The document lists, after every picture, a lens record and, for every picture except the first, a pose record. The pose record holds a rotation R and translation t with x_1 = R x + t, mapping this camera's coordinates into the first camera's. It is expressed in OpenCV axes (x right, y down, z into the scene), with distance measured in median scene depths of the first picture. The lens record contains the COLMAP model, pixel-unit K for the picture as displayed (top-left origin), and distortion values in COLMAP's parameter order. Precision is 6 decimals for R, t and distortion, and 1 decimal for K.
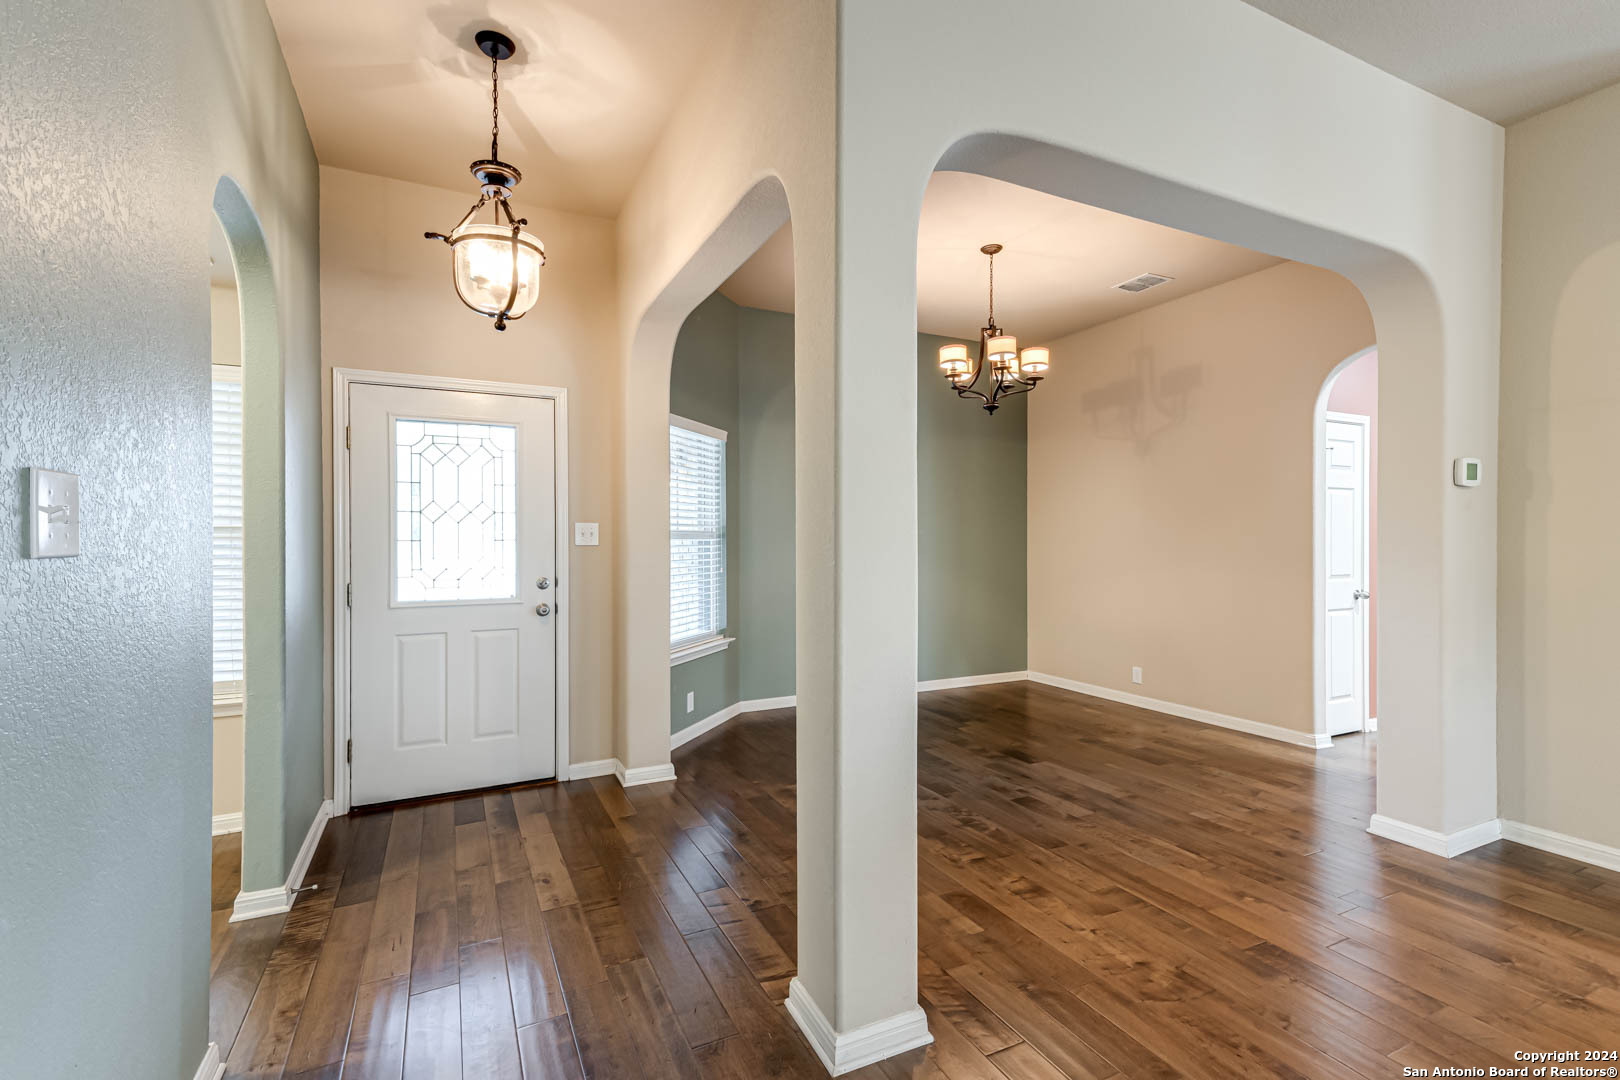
lens RADIAL K [[720.5, 0, 815.0], [0, 720.5, 542.5], [0, 0, 1]] dist [0.025131, -0.000146]
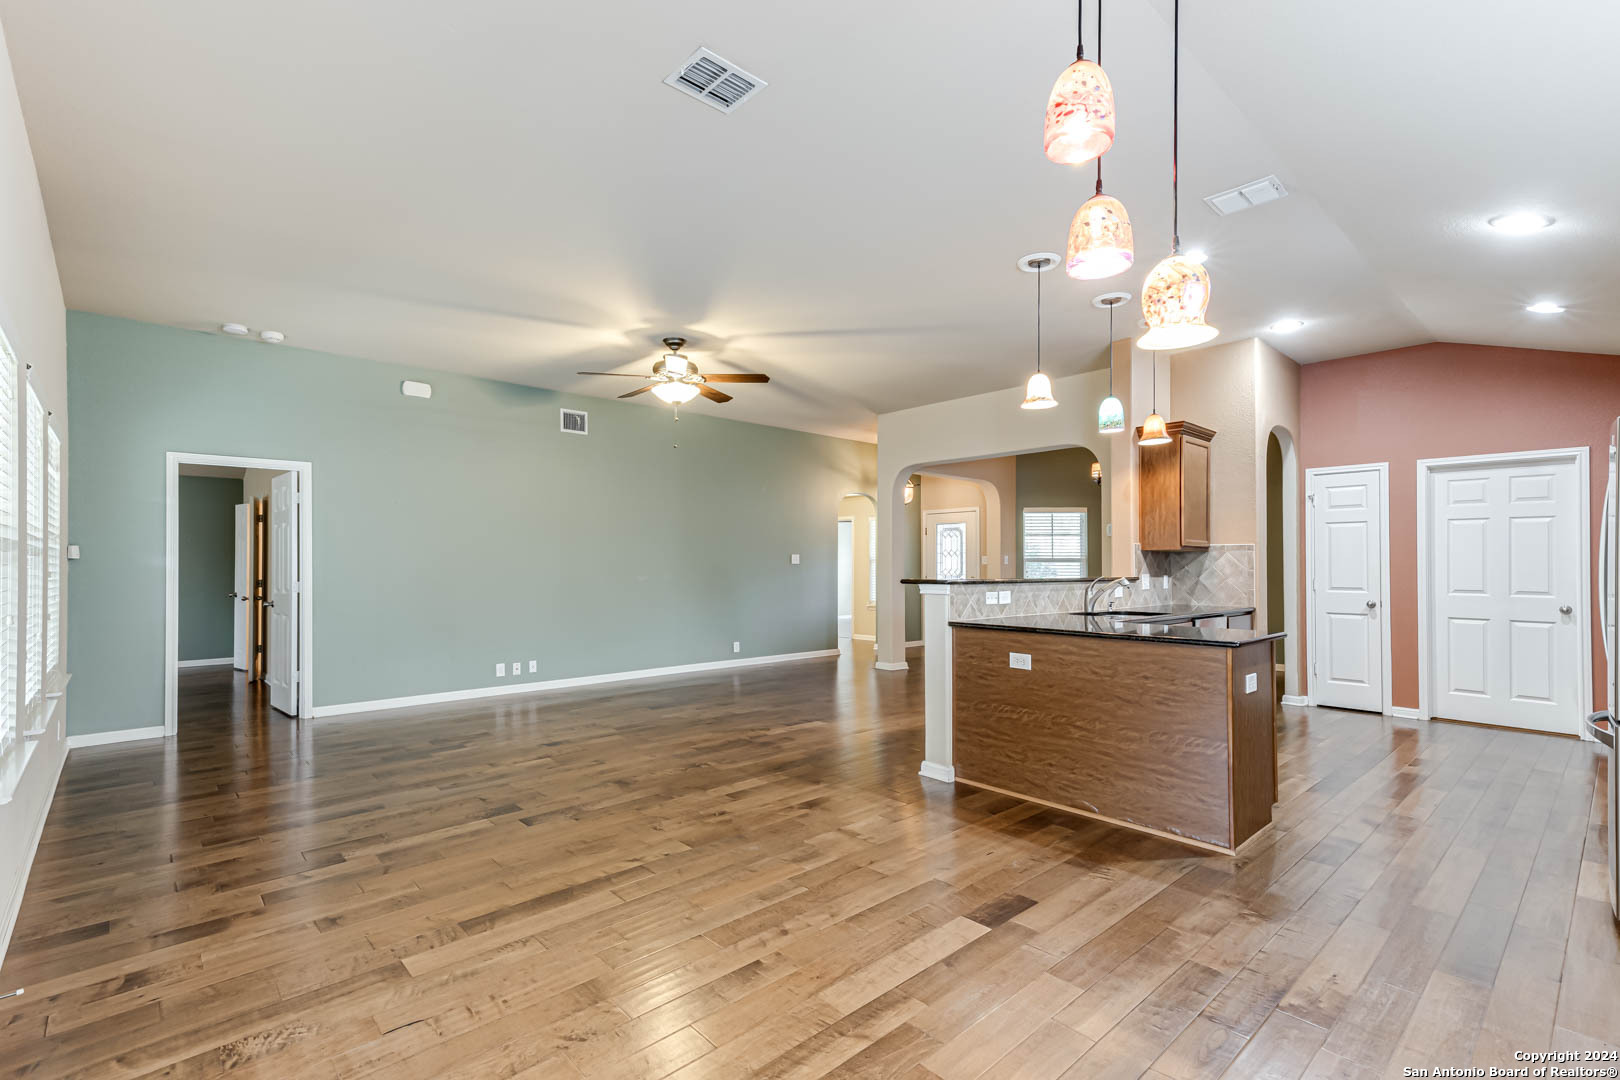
lens RADIAL K [[736.2, 0, 811.2], [0, 736.2, 557.9], [0, 0, 1]] dist [0.015895, 0.000317]
pose [[0.277080, -0.009130, -0.960804, 2.191384], [-0.004648, 0.999930, -0.010842, 0.011885], [0.960836, 0.007470, 0.277018, -0.381097]]
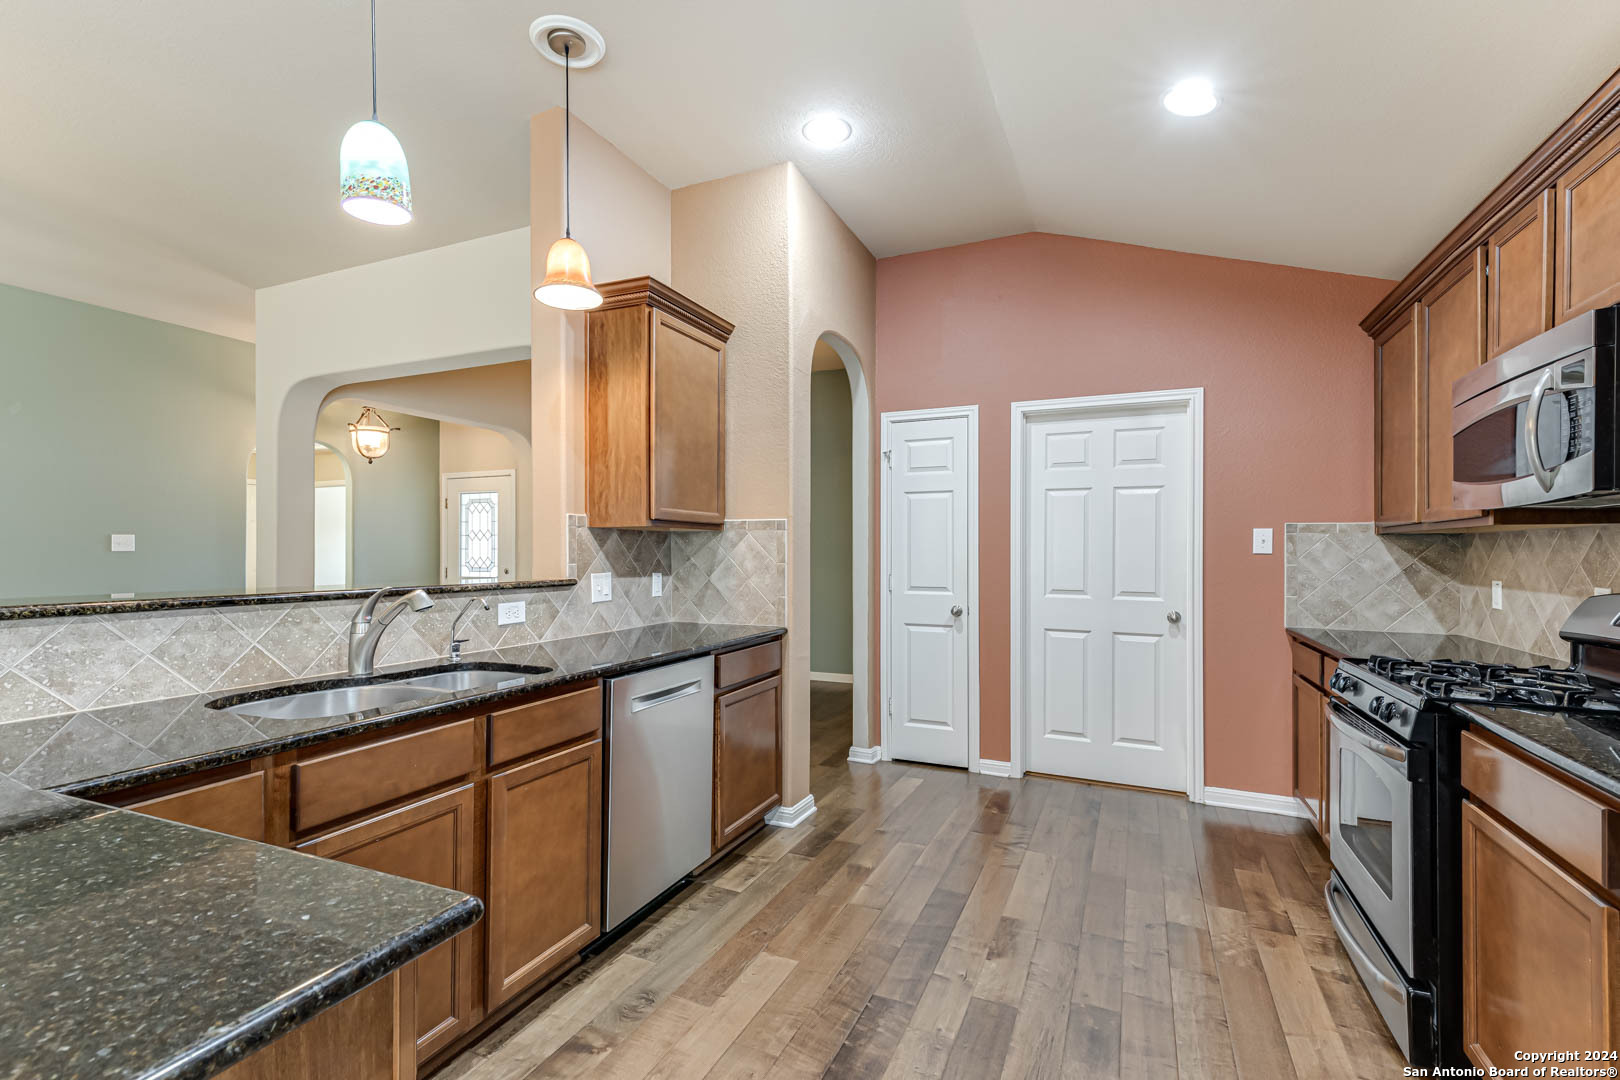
lens RADIAL K [[724.6, 0, 796.7], [0, 724.6, 550.1], [0, 0, 1]] dist [0.022942, 0.000282]
pose [[0.622466, 0.001114, -0.782646, 1.658944], [-0.005098, 0.999984, -0.002631, 0.001738], [0.782631, 0.005627, 0.622461, 0.399235]]
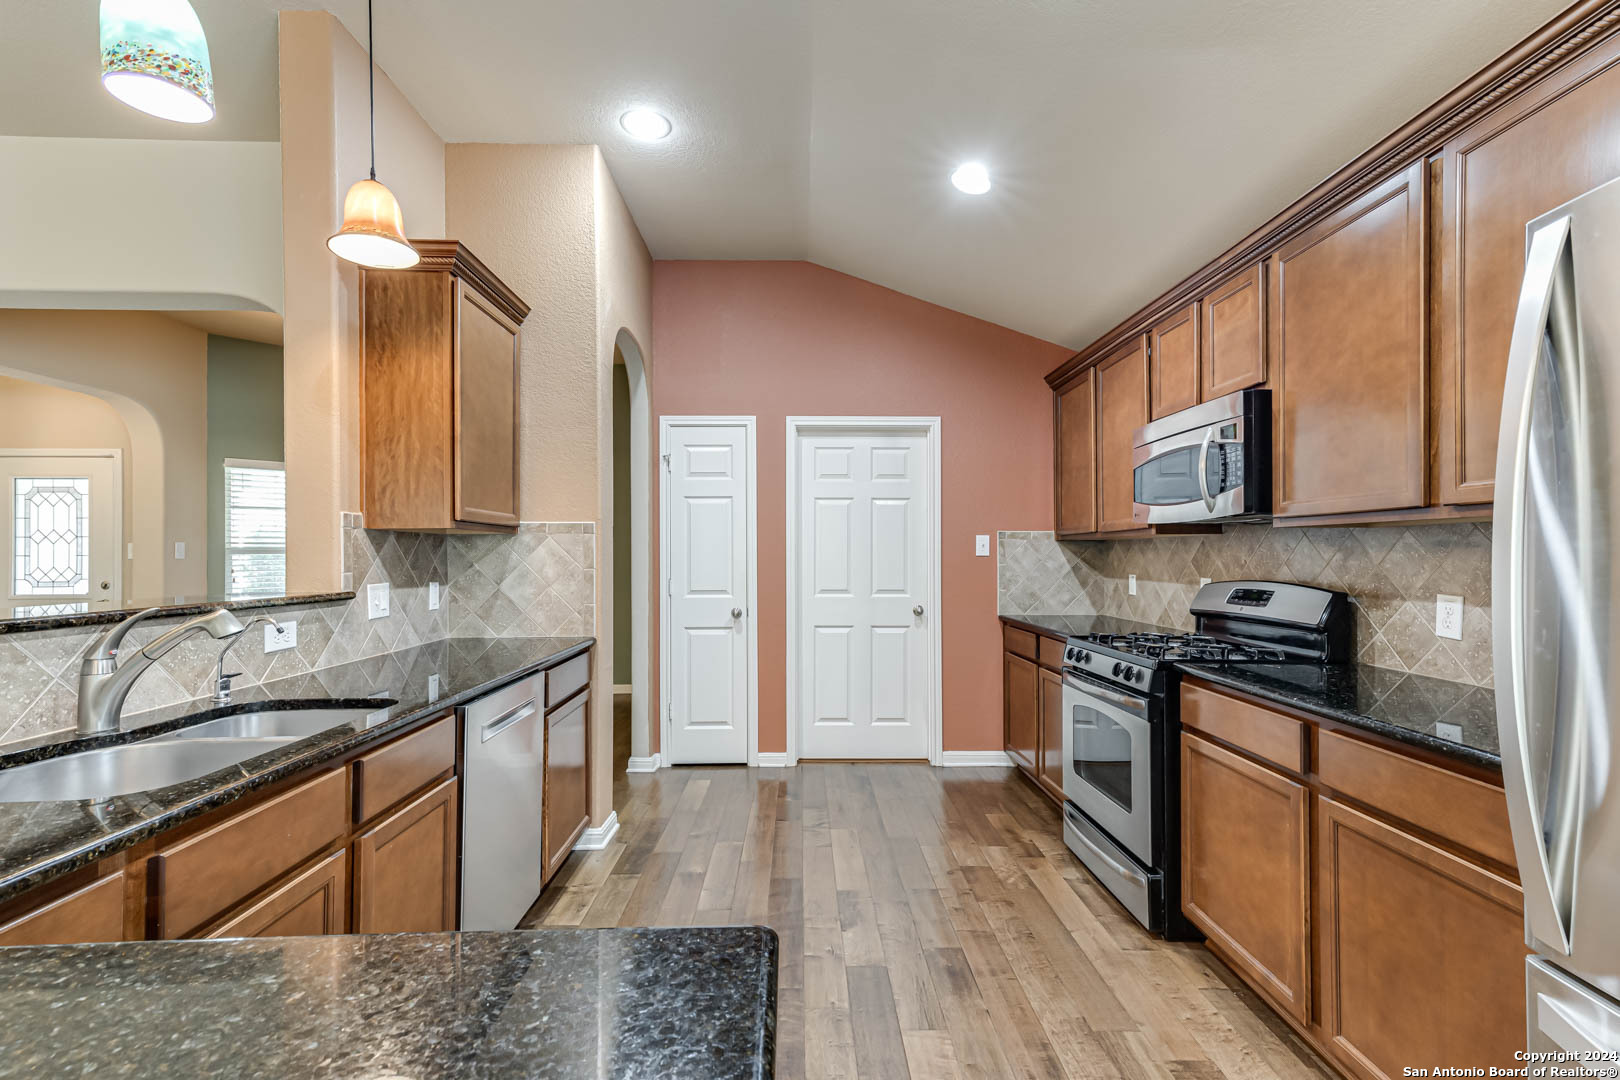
lens RADIAL K [[724.8, 0, 802.9], [0, 724.8, 549.8], [0, 0, 1]] dist [0.022103, -0.000342]
pose [[0.897335, -0.005112, -0.441320, 1.543250], [0.001000, 0.999954, -0.009549, 0.001764], [0.441349, 0.008127, 0.897299, 0.295385]]
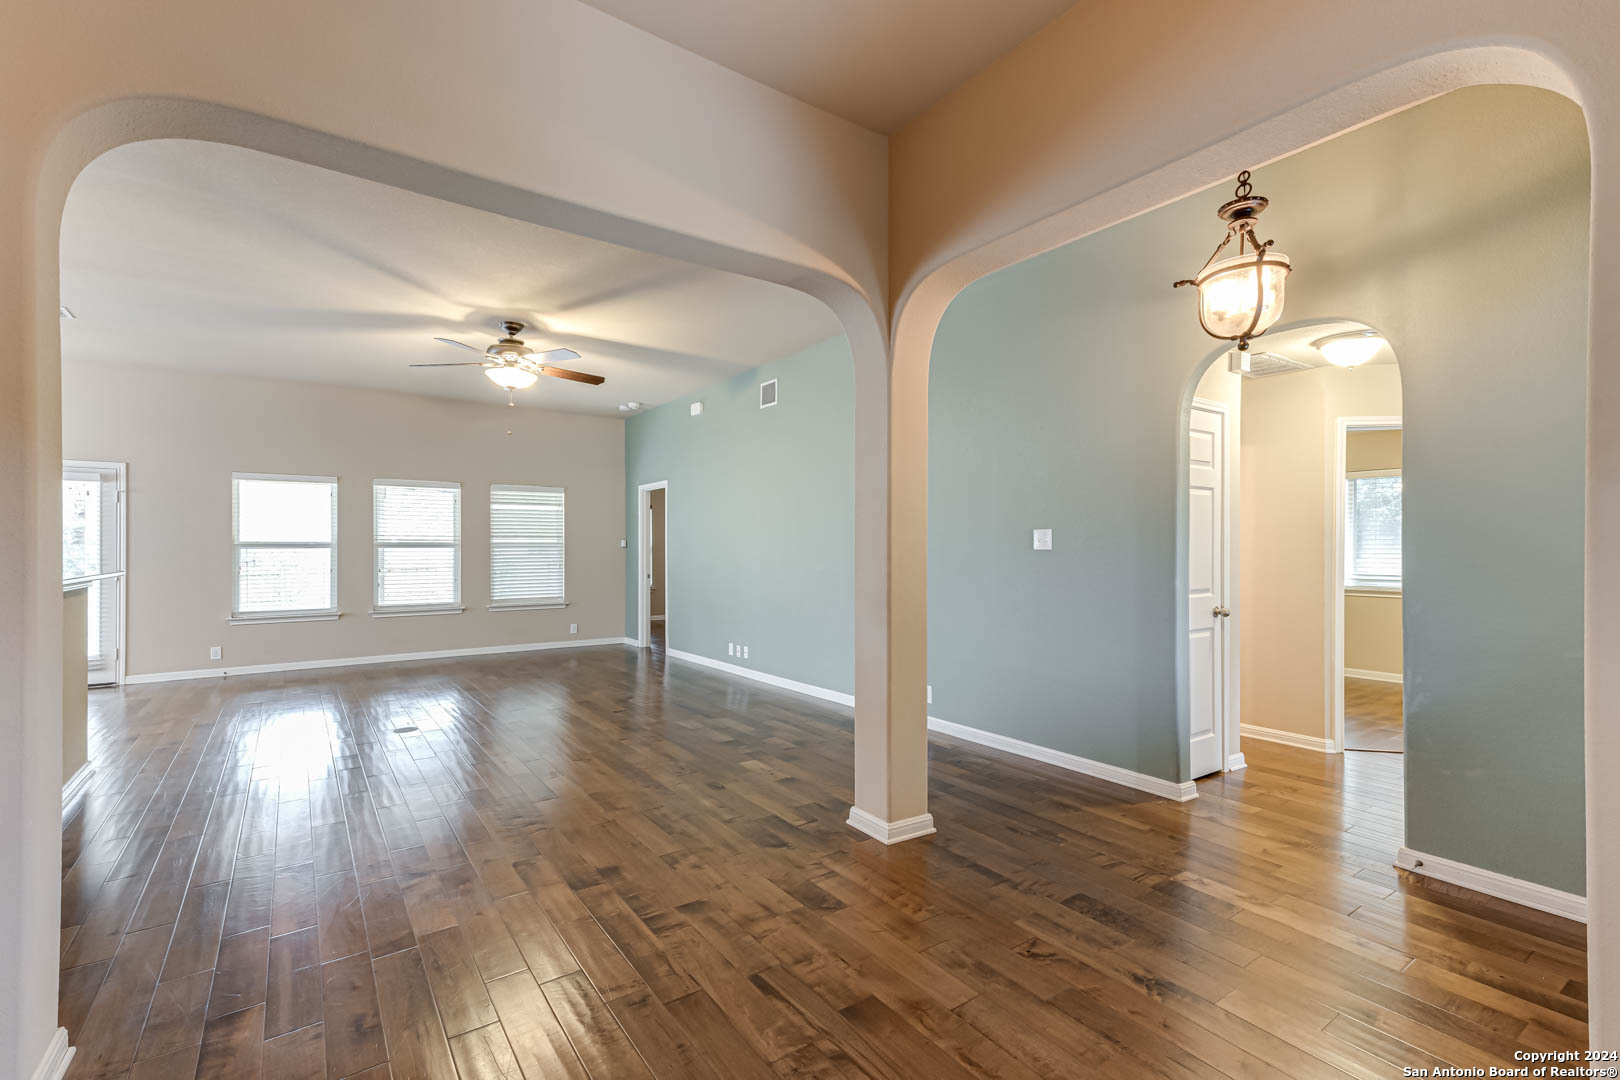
lens RADIAL K [[719.8, 0, 806.3], [0, 719.8, 549.5], [0, 0, 1]] dist [0.025996, 0.000168]
pose [[-0.989346, 0.003888, -0.145530, 0.252432], [0.002680, 0.999960, 0.008502, -0.006308], [0.145558, 0.008021, -0.989317, 1.338106]]
